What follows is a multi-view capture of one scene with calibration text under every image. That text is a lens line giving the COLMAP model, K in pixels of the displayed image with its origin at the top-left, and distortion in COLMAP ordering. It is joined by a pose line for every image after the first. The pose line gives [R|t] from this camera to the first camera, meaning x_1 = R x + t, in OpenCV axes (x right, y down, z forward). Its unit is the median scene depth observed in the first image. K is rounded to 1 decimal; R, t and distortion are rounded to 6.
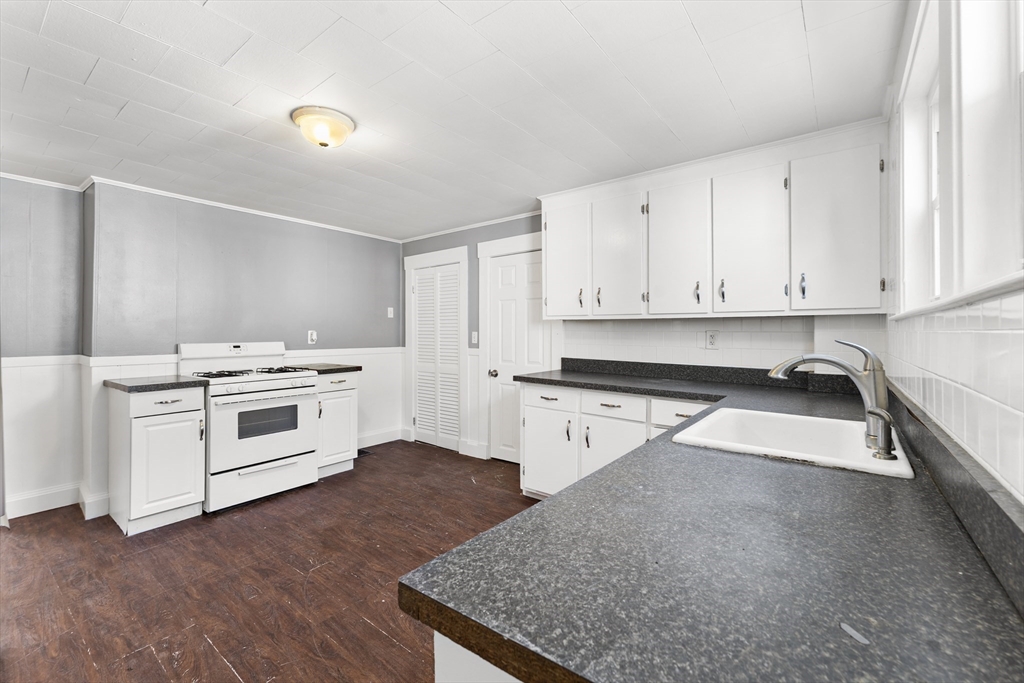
lens RADIAL K [[432.8, 0, 497.9], [0, 432.8, 325.5], [0, 0, 1]] dist [-0.000282, -0.001093]
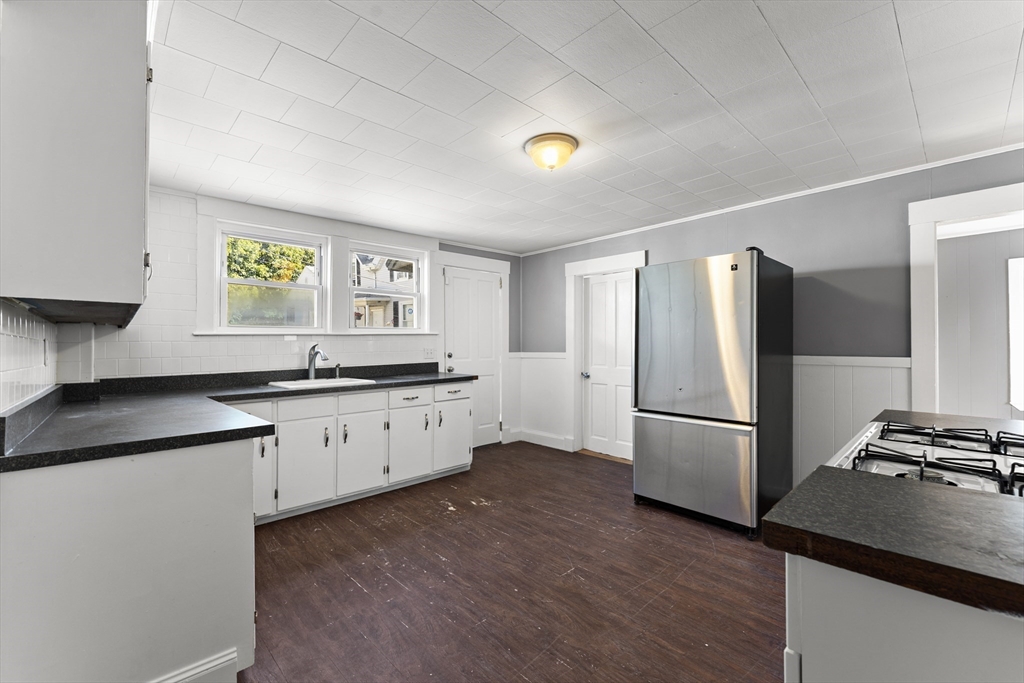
lens RADIAL K [[432.8, 0, 504.9], [0, 432.8, 339.4], [0, 0, 1]] dist [-0.000282, -0.001093]
pose [[-0.991449, 0.010567, 0.130062, -0.347257], [0.007885, 0.999746, -0.021117, 0.036337], [-0.130253, -0.019911, -0.991281, 1.733987]]
